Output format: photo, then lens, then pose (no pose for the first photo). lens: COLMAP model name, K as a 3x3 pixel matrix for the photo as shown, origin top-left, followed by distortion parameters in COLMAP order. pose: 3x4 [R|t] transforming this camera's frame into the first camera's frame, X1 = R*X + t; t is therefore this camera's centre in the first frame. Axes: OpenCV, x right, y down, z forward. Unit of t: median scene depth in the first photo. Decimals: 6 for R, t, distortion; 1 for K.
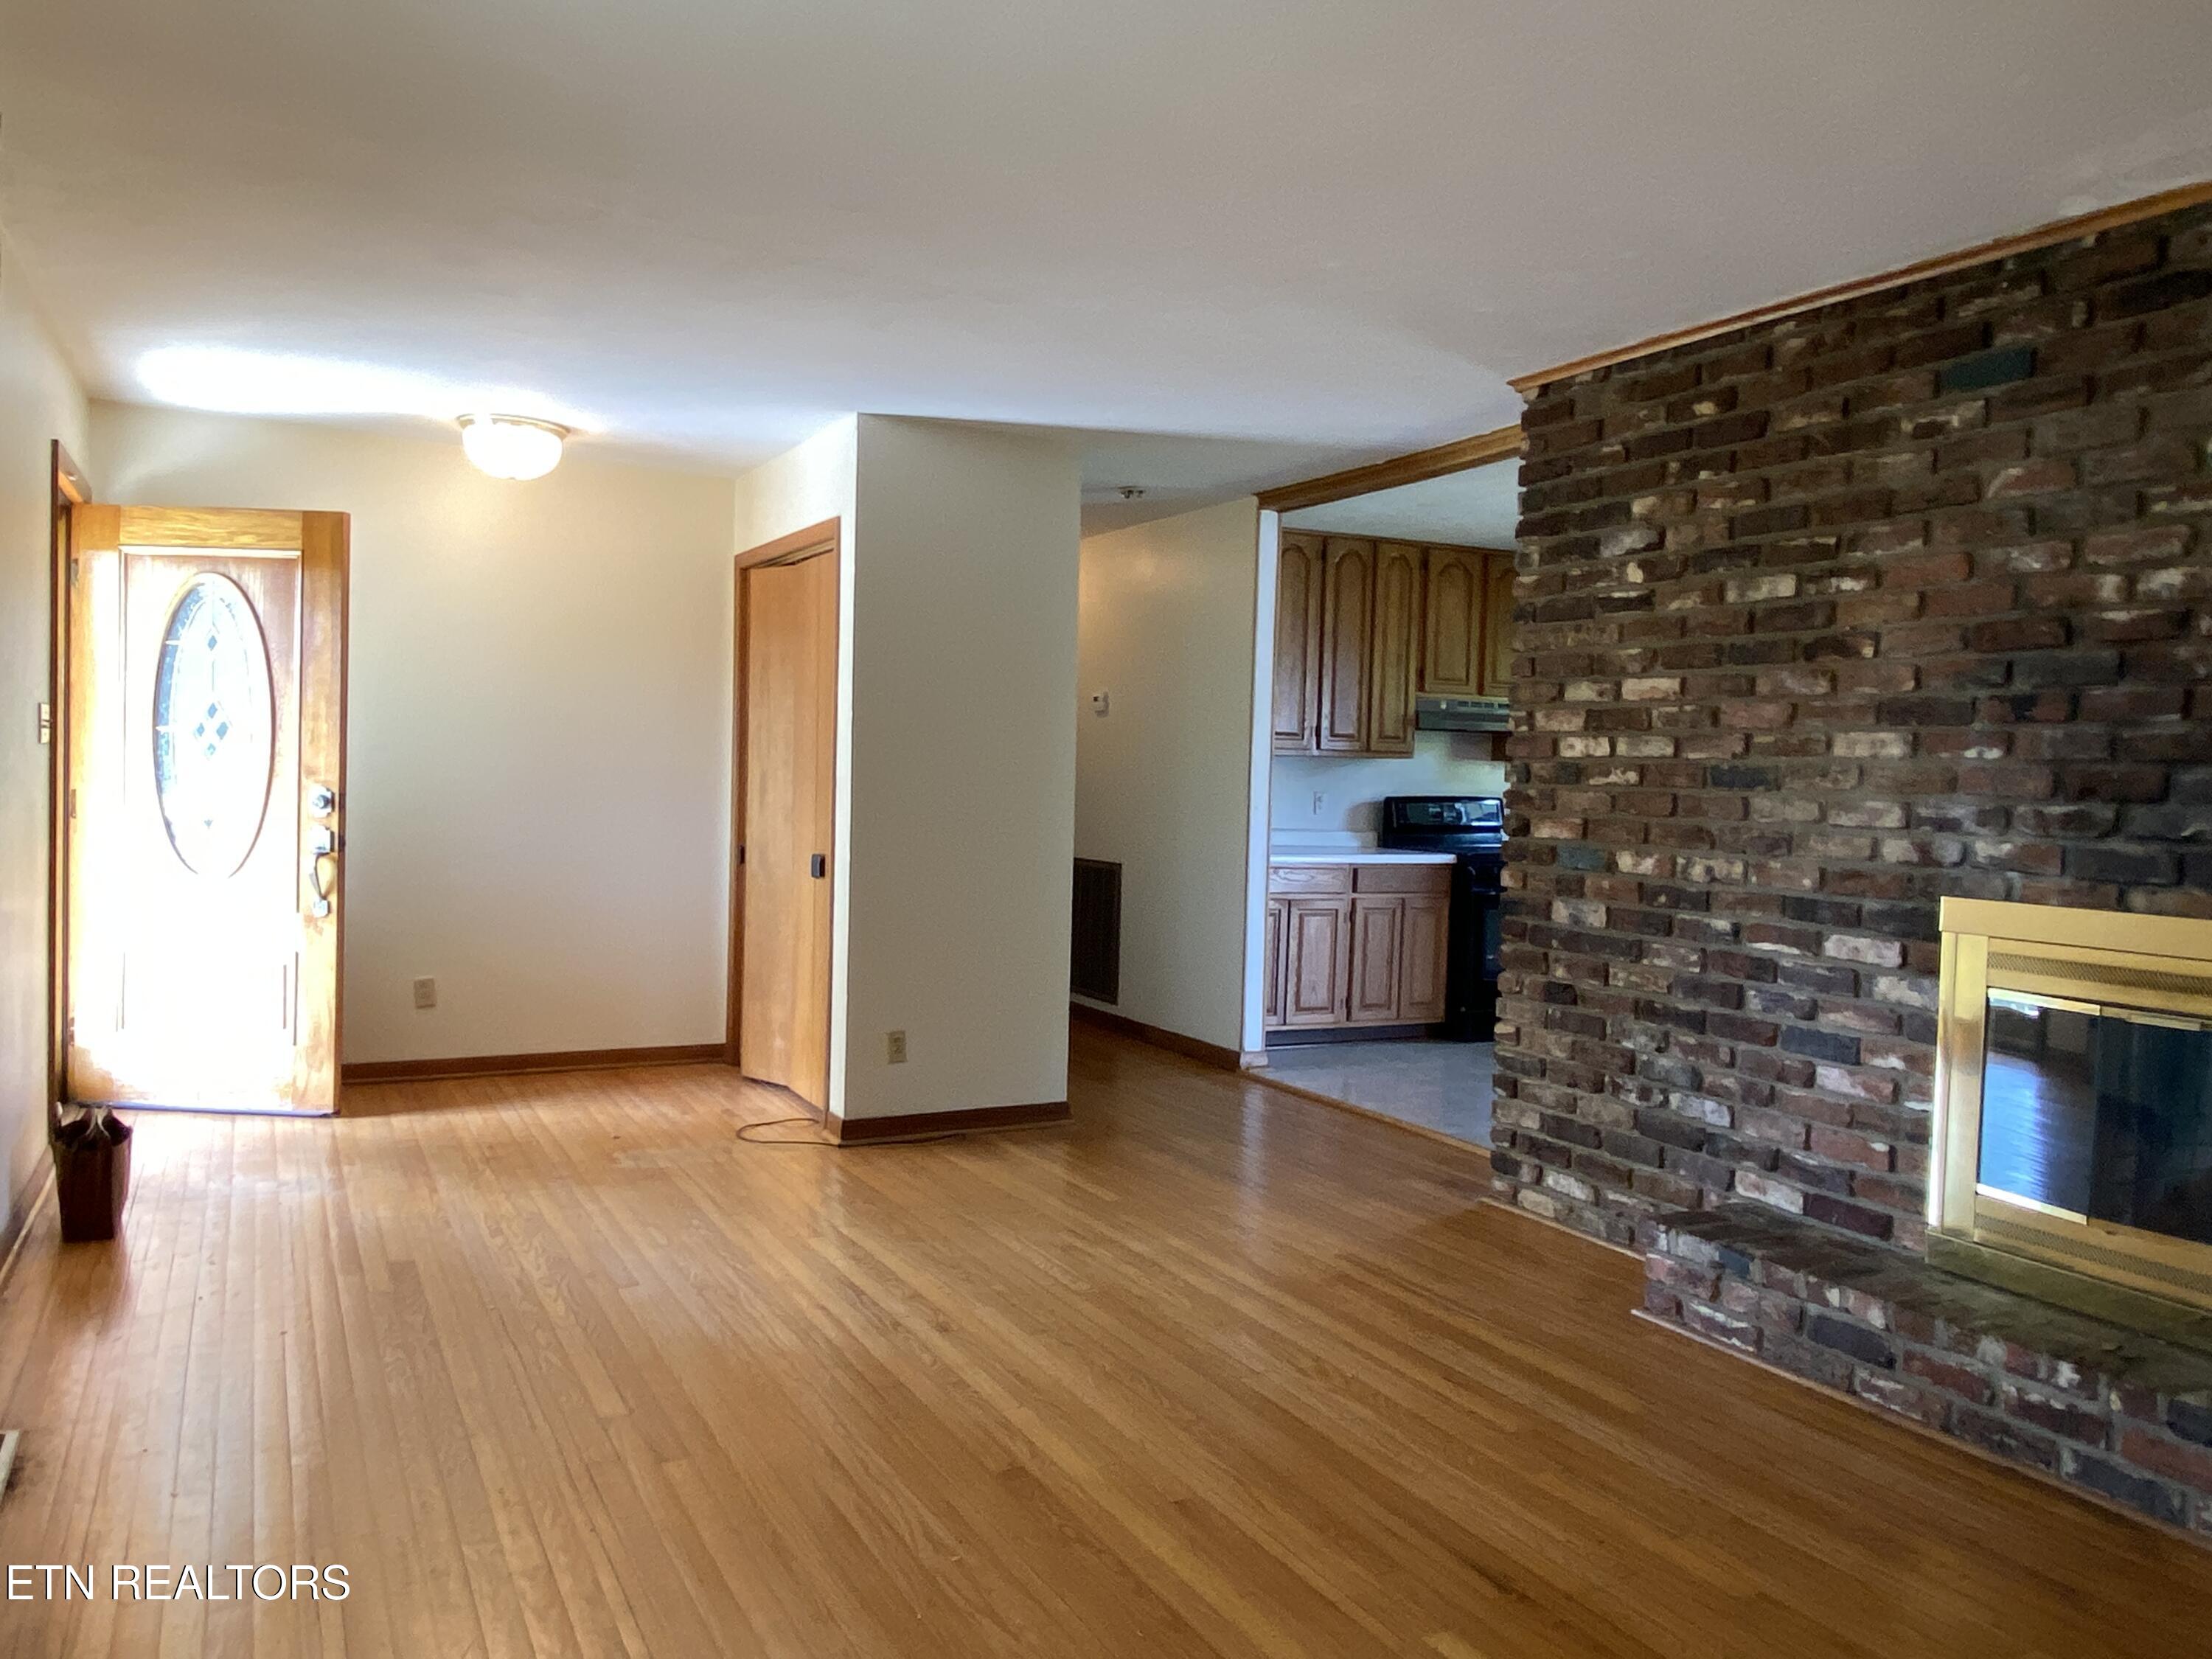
lens RADIAL K [[1554.1, 0, 1106.0], [0, 1554.1, 829.5], [0, 0, 1]] dist [0.005567, -0.049515]
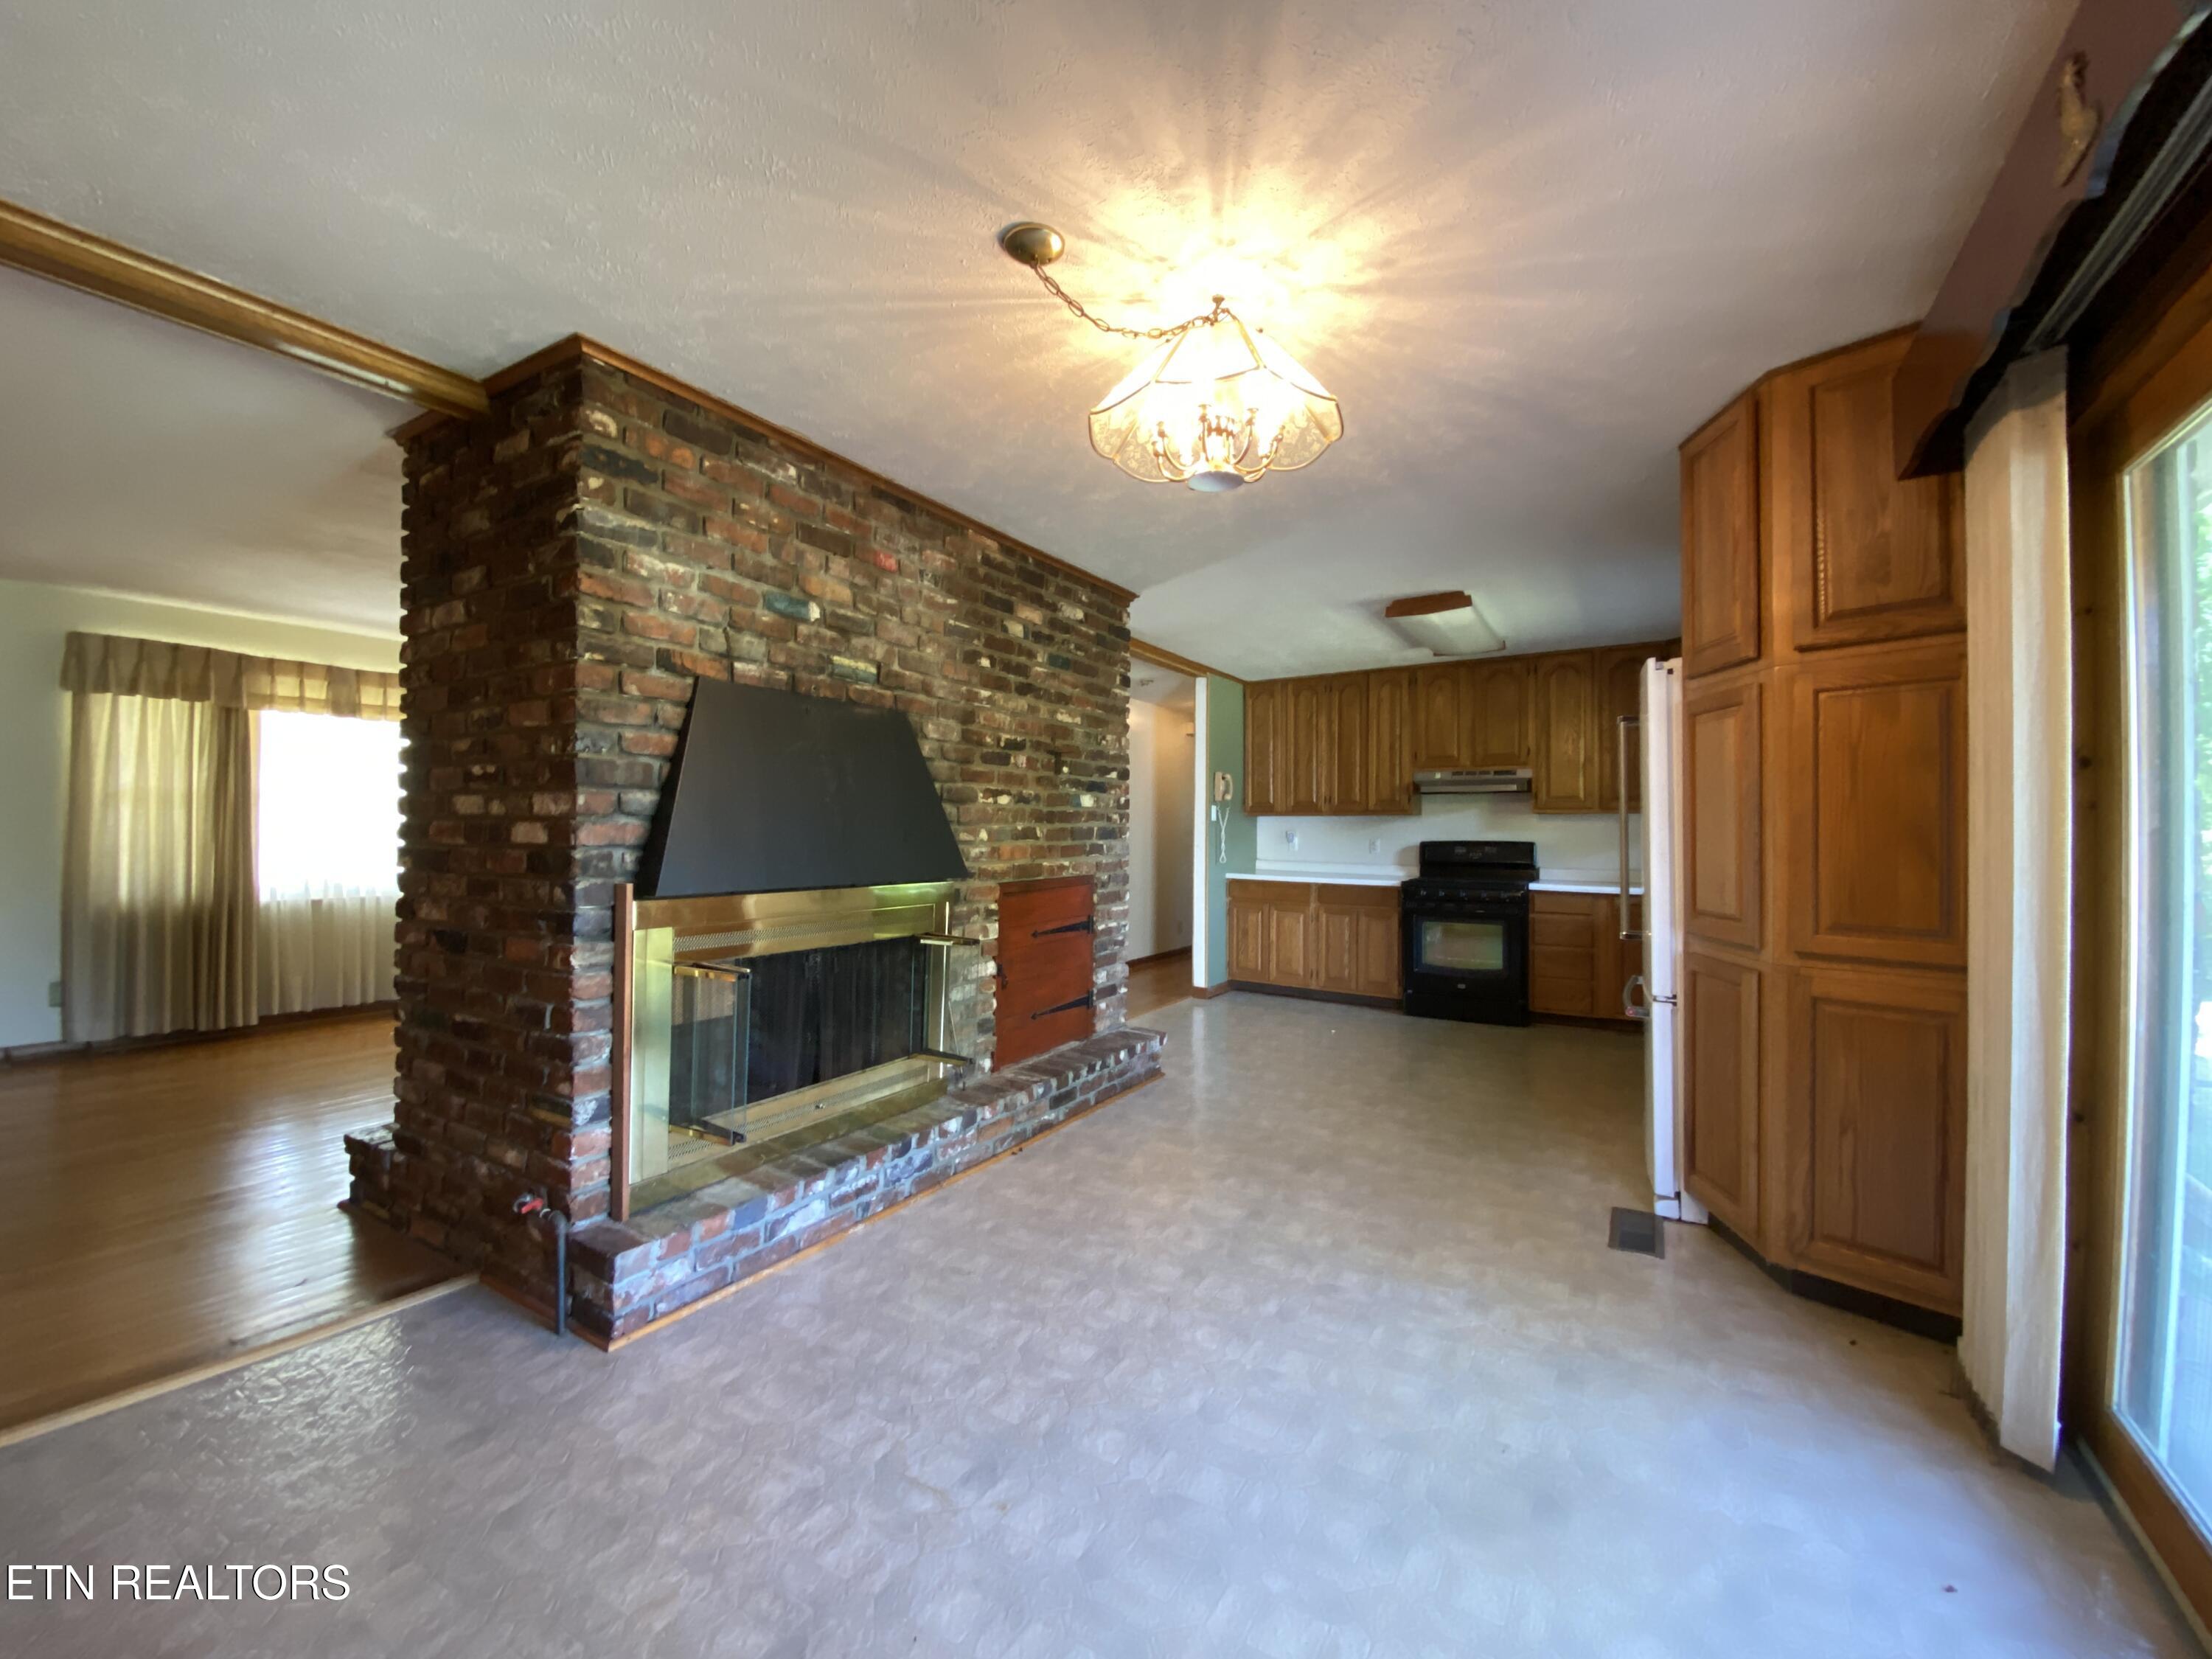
lens RADIAL K [[907.5, 0, 1106.0], [0, 907.5, 829.5], [0, 0, 1]] dist [0.013249, -0.008700]
pose [[0.505303, -0.033527, -0.862291, 1.597718], [-0.017311, 0.998650, -0.048973, 0.028998], [0.862769, 0.039673, 0.504040, 0.667475]]
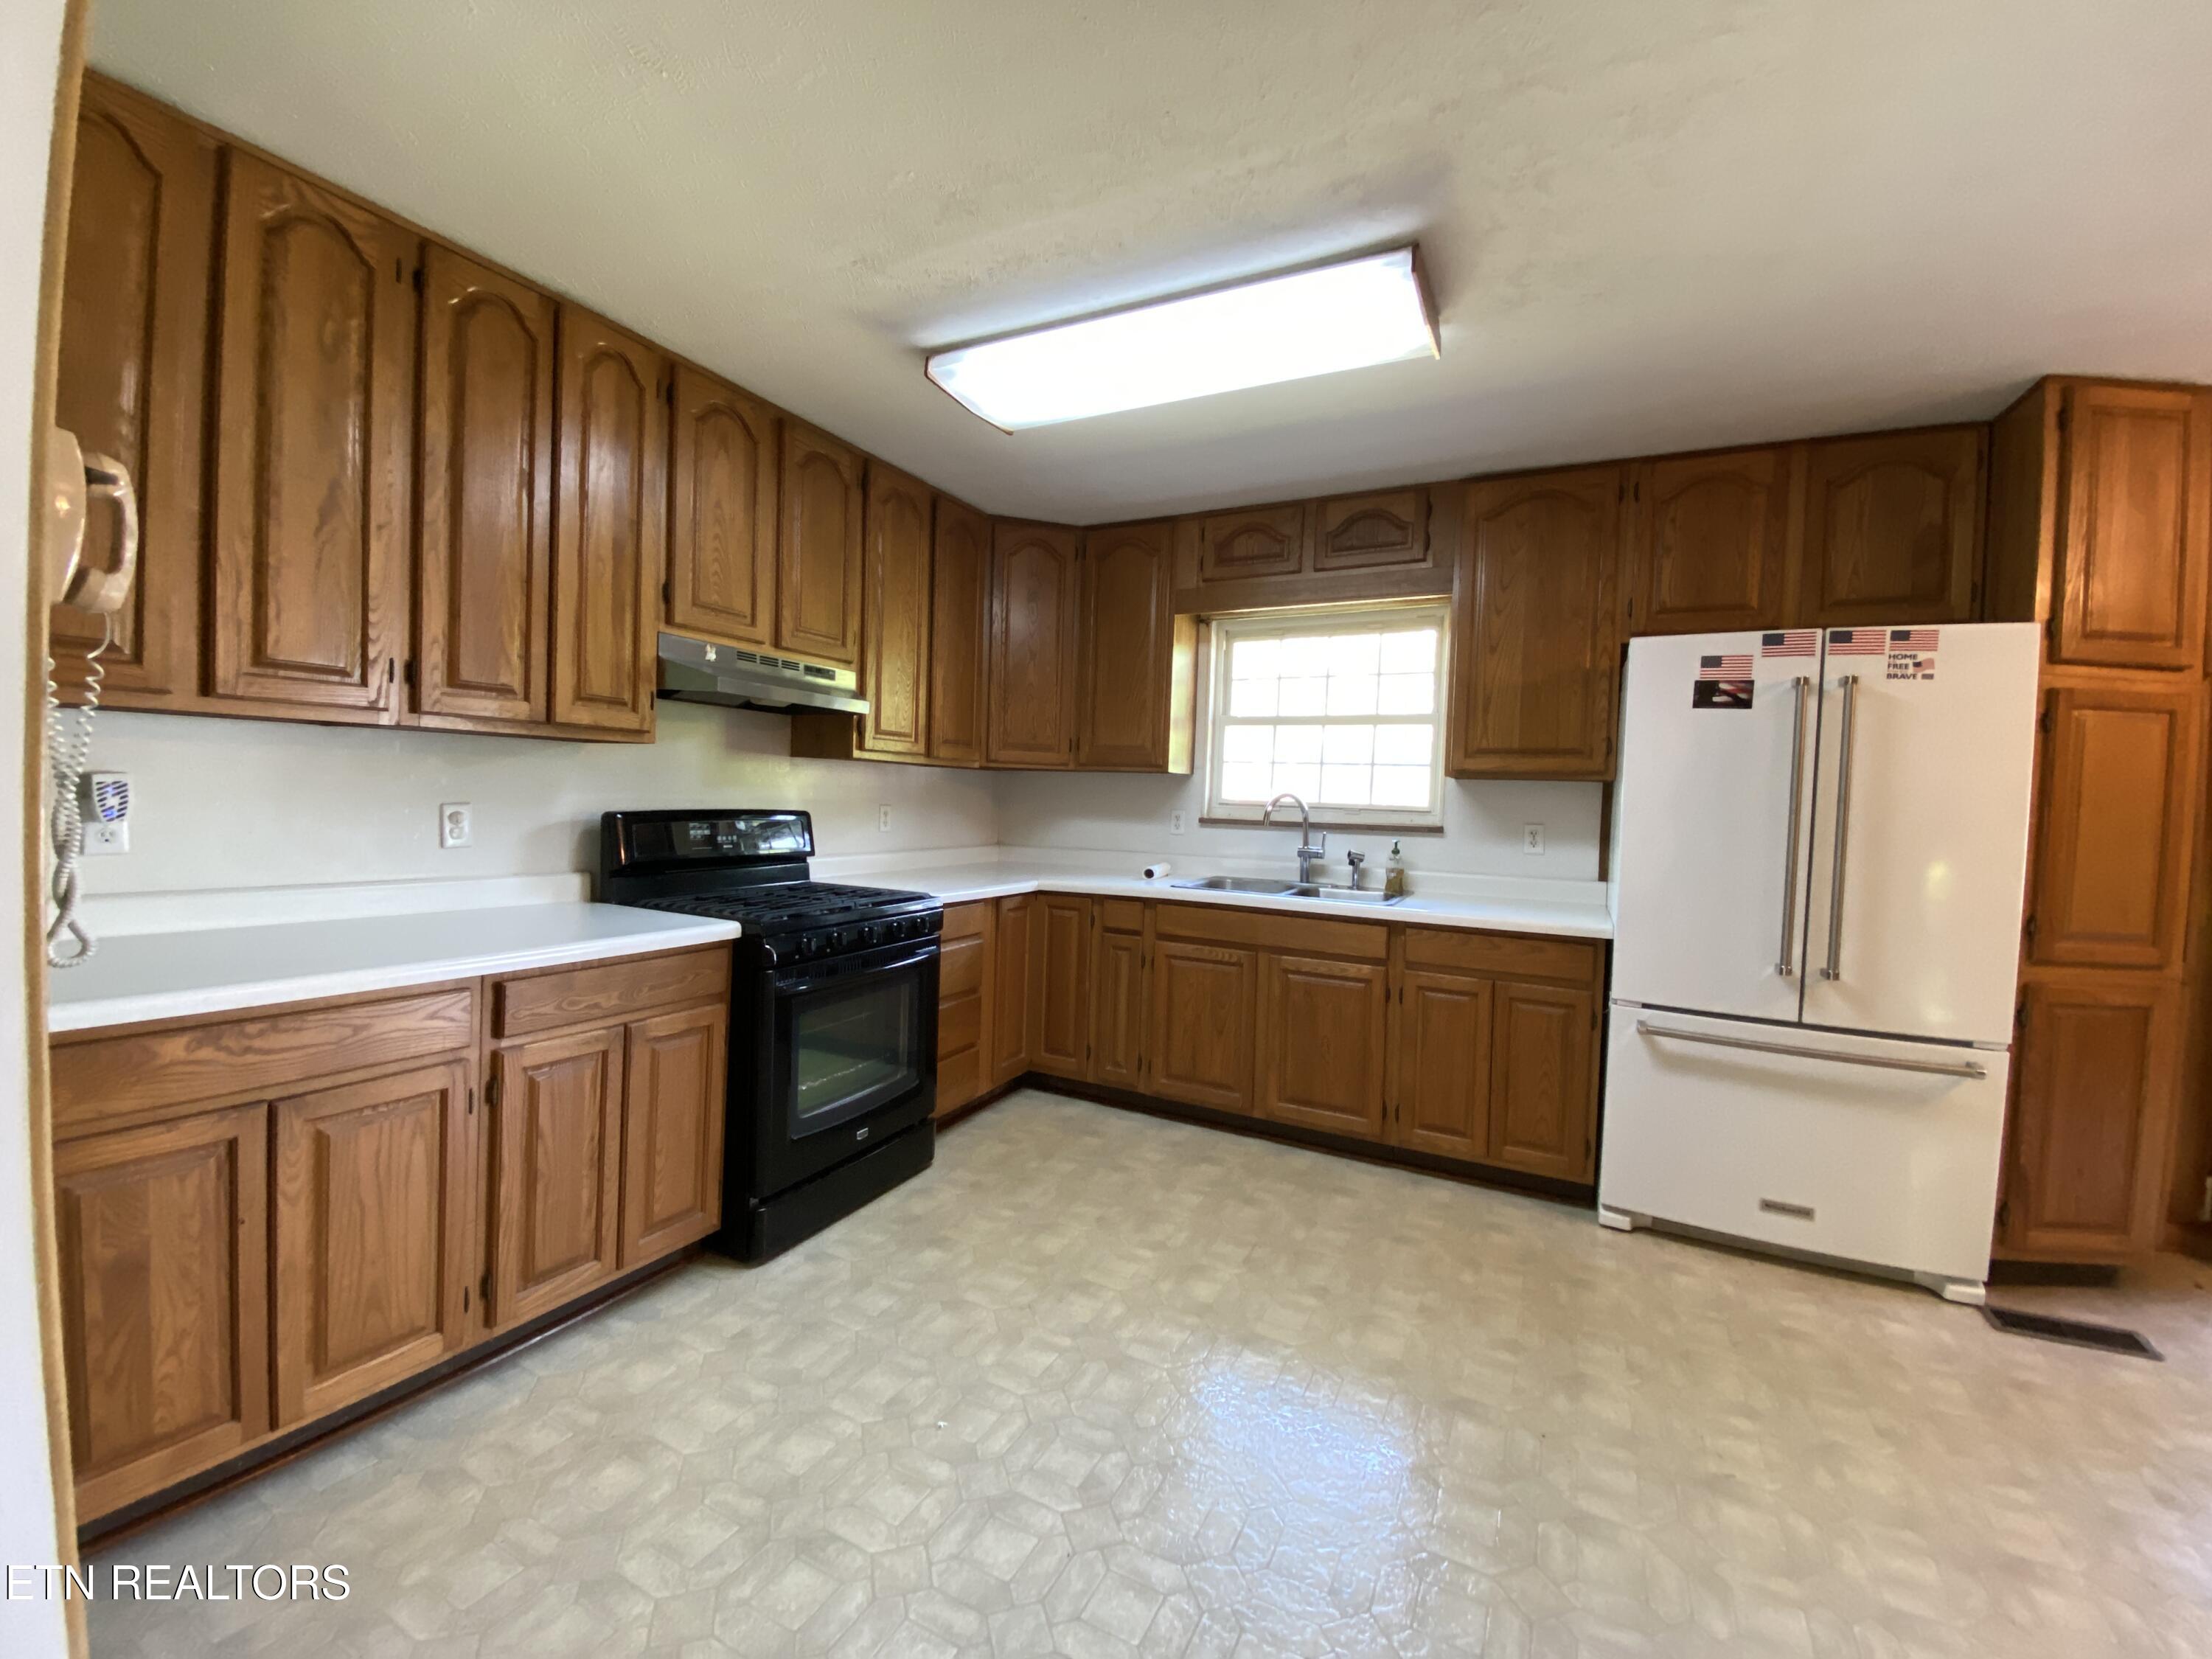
lens RADIAL K [[907.5, 0, 1106.0], [0, 907.5, 829.5], [0, 0, 1]] dist [0.013249, -0.008700]
pose [[0.818215, -0.017114, 0.574657, 0.289640], [0.007587, 0.999791, 0.018973, -0.041518], [-0.574862, -0.011164, 0.818174, 1.305209]]
